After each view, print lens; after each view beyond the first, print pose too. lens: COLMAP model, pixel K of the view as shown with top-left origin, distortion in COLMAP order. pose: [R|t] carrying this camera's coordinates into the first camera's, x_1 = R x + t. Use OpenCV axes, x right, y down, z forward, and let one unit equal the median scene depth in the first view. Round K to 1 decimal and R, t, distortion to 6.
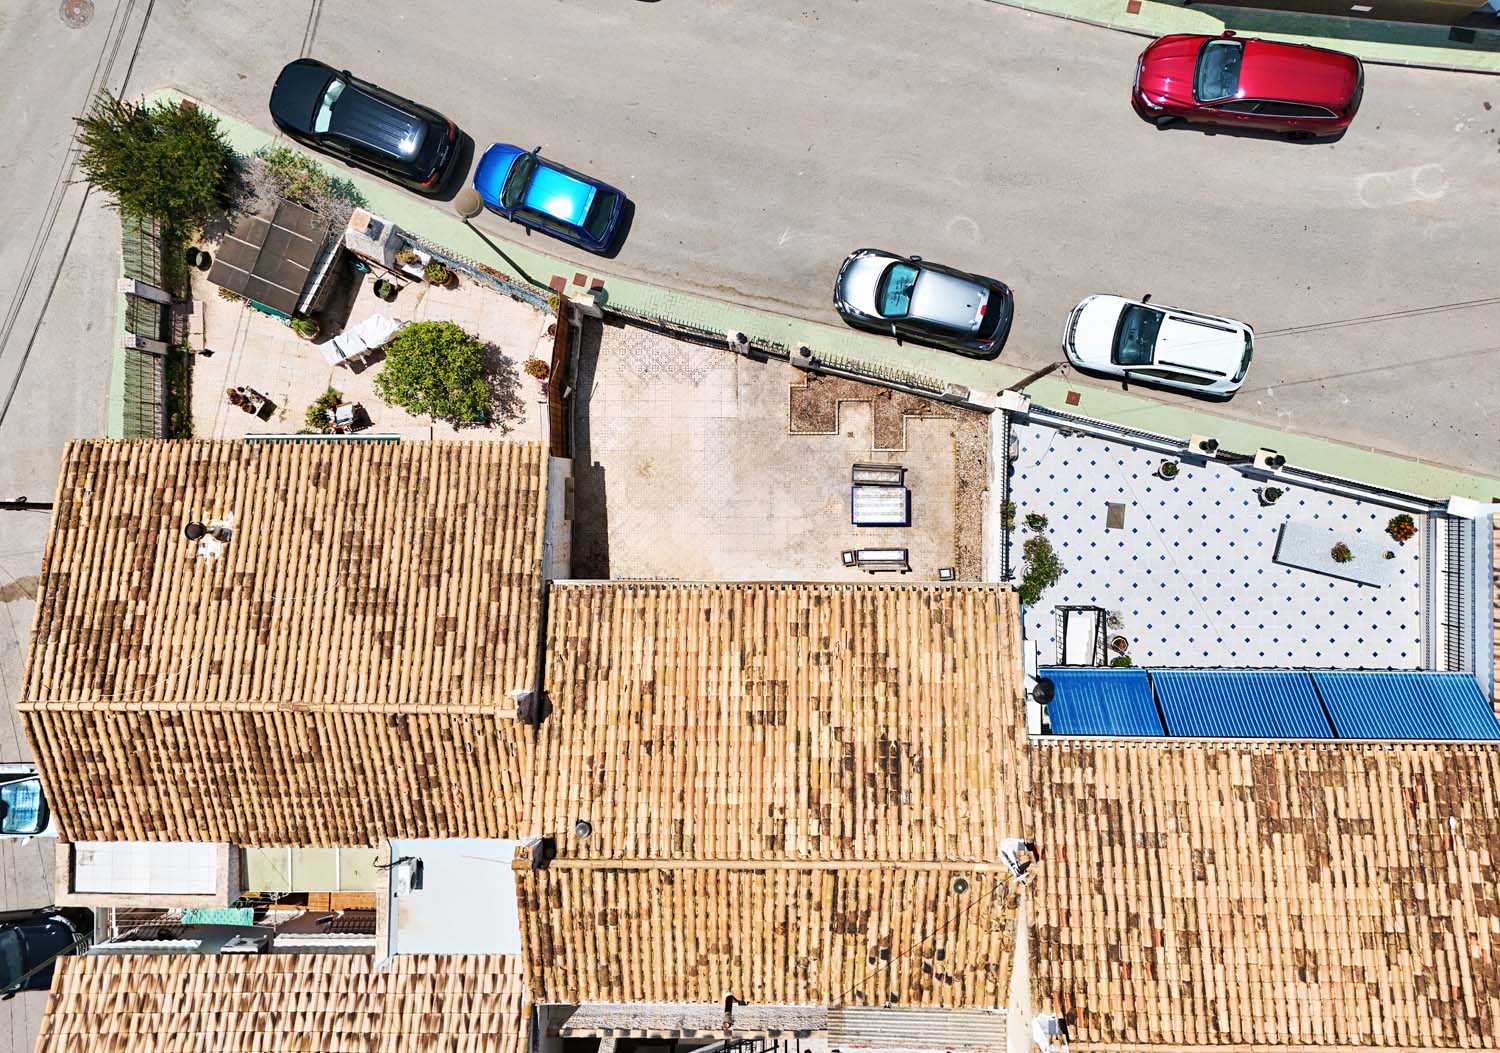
lens RADIAL K [[1075.9, 0, 742.8], [0, 1075.9, 489.0], [0, 0, 1]] dist [0.051417, -0.040316]
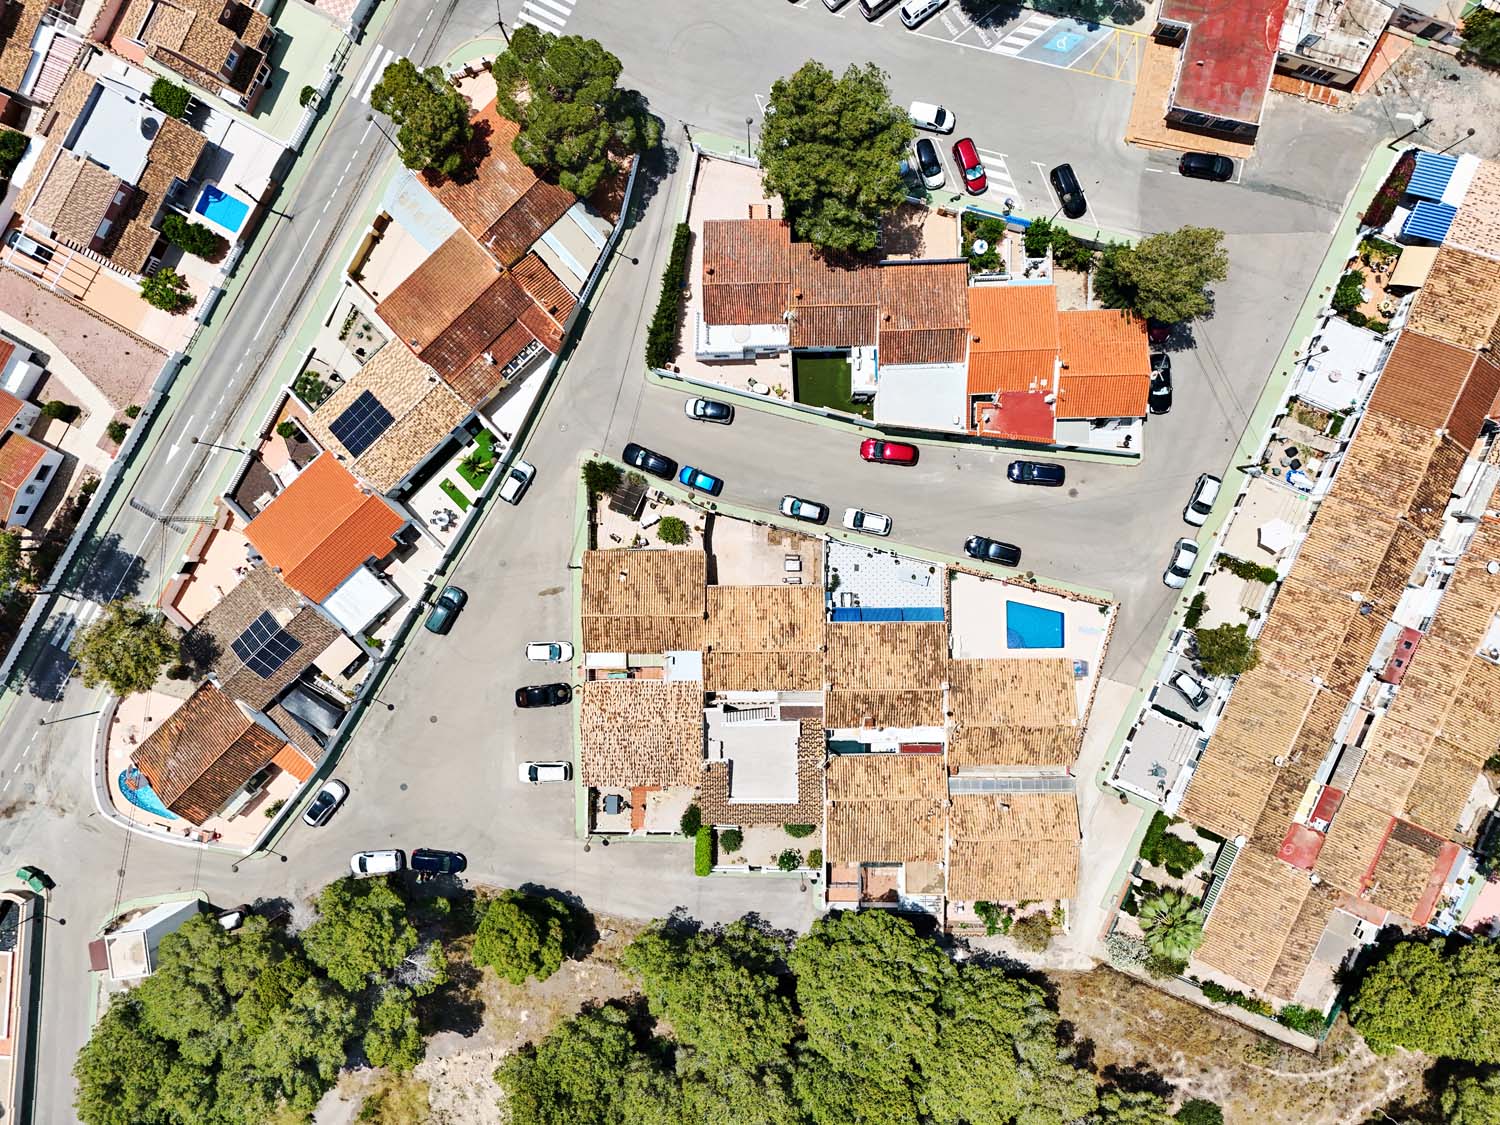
lens RADIAL K [[1099.4, 0, 744.6], [0, 1099.4, 559.8], [0, 0, 1]] dist [0.051700, -0.040755]
pose [[0.999949, -0.009942, 0.001625, -0.046409], [0.009937, 0.999947, 0.002660, -0.017797], [-0.001651, -0.002644, 0.999995, -3.026719]]
